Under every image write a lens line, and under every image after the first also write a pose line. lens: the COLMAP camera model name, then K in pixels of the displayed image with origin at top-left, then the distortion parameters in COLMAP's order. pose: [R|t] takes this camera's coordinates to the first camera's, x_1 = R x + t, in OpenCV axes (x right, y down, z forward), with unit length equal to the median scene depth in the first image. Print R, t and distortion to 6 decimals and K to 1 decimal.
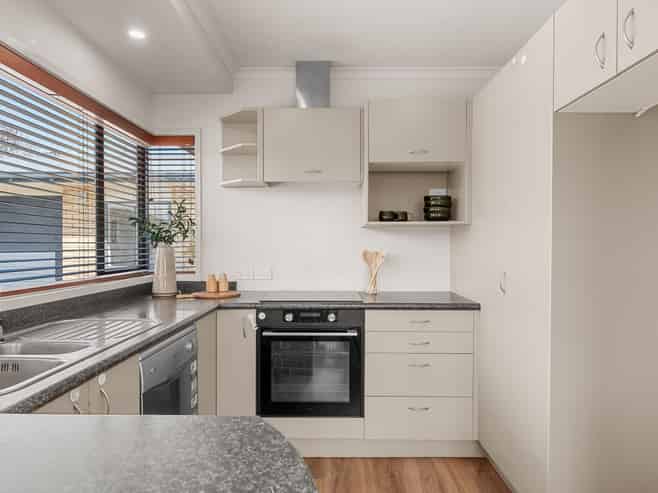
lens RADIAL K [[426.3, 0, 329.0], [0, 426.3, 246.5], [0, 0, 1]] dist [0.000738, -0.000380]
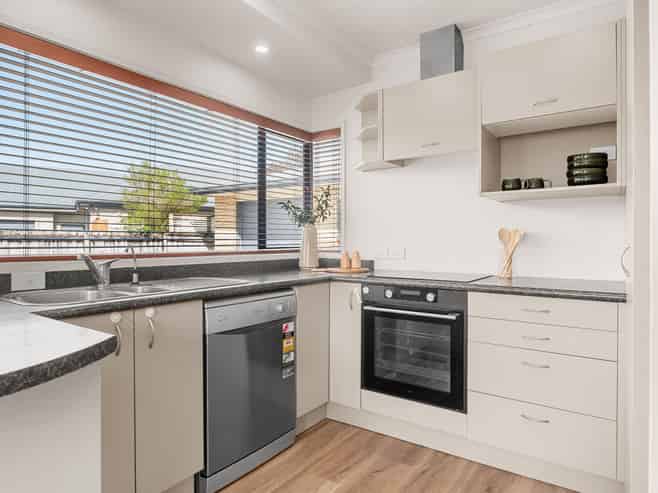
lens RADIAL K [[408.7, 0, 329.2], [0, 408.7, 236.9], [0, 0, 1]] dist [-0.000204, -0.000795]
pose [[0.822037, -0.005779, -0.569405, 0.327659], [-0.001832, 0.999916, -0.012792, 0.046725], [0.569432, 0.011559, 0.821957, 0.140224]]
